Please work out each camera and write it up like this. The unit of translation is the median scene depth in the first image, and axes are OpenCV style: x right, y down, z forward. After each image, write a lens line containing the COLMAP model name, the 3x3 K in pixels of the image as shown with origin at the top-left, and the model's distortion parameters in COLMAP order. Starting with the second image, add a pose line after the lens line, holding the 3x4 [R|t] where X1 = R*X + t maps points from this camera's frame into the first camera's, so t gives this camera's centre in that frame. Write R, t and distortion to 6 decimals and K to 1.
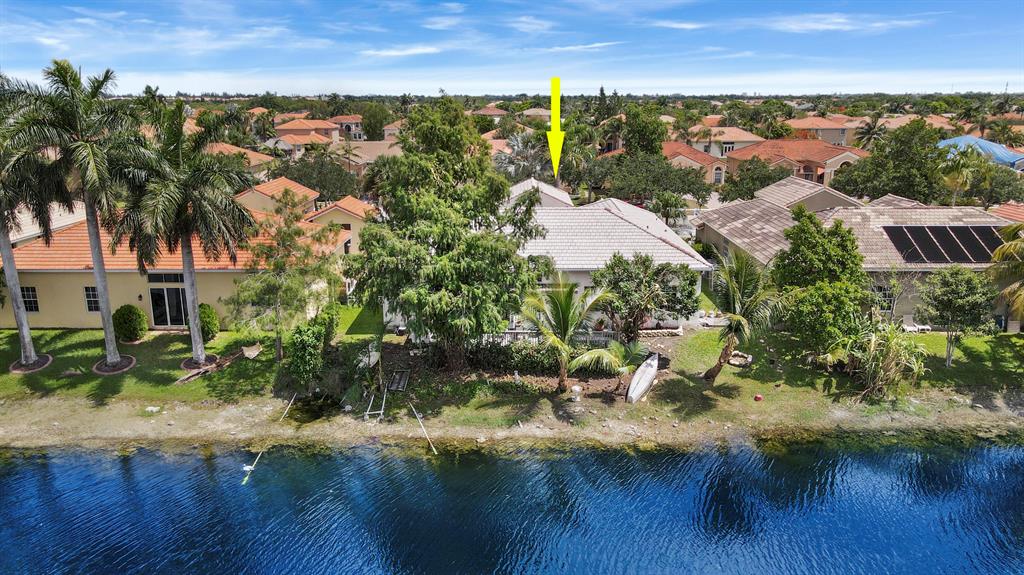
lens RADIAL K [[743.7, 0, 511.8], [0, 743.7, 287.6], [0, 0, 1]] dist [0.010178, 0.000519]
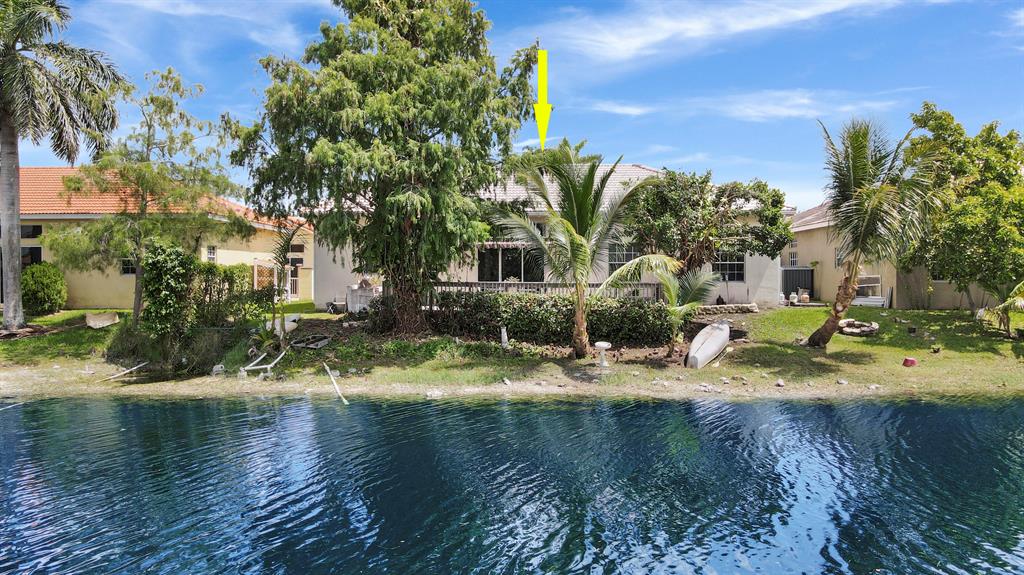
lens RADIAL K [[743.7, 0, 510.8], [0, 743.7, 287.1], [0, 0, 1]] dist [0.010178, 0.000519]
pose [[0.999866, 0.003052, -0.016056, 0.022129], [-0.006685, 0.972837, -0.231393, 0.228905], [0.014913, 0.231469, 0.972728, 0.400889]]
